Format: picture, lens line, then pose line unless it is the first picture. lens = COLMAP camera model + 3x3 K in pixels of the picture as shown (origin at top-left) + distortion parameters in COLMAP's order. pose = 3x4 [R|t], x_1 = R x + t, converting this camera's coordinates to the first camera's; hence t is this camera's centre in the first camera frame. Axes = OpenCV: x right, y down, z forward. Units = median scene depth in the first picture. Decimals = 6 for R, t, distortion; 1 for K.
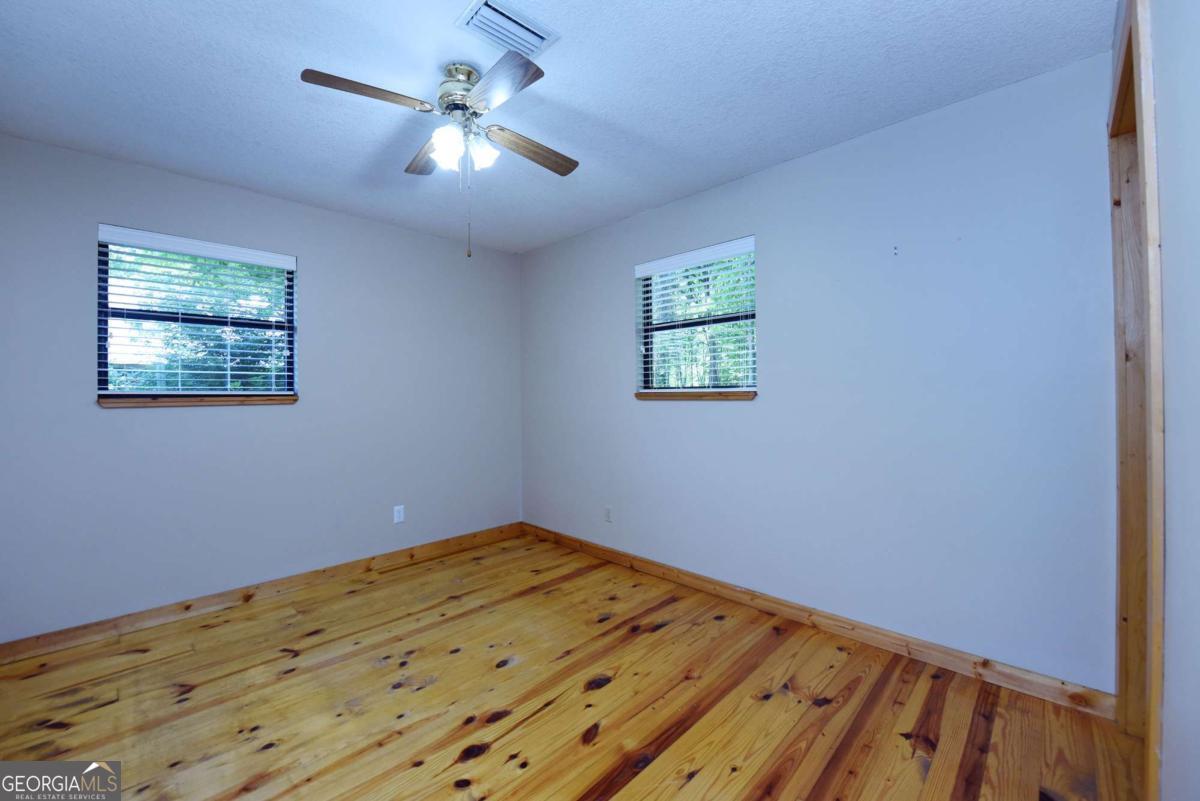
lens RADIAL K [[477.3, 0, 606.8], [0, 477.3, 395.3], [0, 0, 1]] dist [-0.018874, -0.000821]
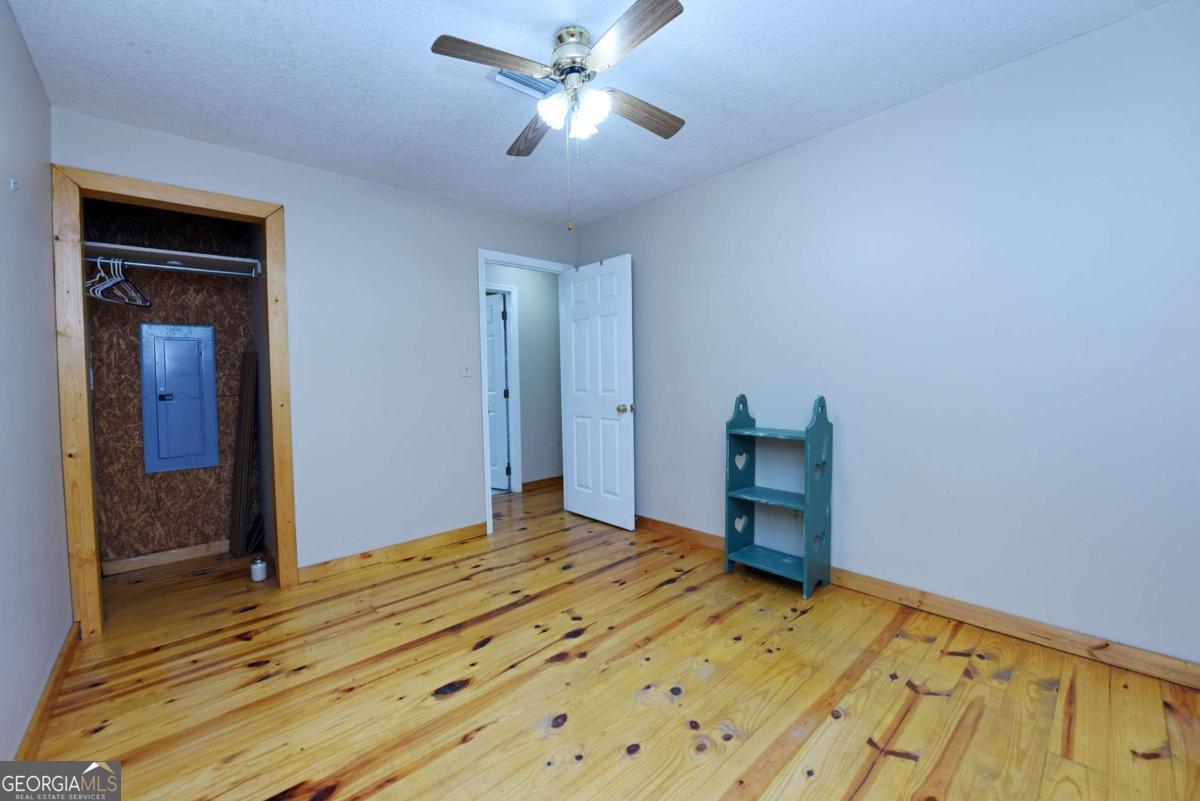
lens RADIAL K [[477.3, 0, 606.8], [0, 477.3, 395.3], [0, 0, 1]] dist [-0.018874, -0.000821]
pose [[-0.997380, 0.031449, 0.065140, -0.413895], [0.033200, 0.999111, 0.025977, 0.041975], [-0.064265, 0.028072, -0.997538, 1.980223]]
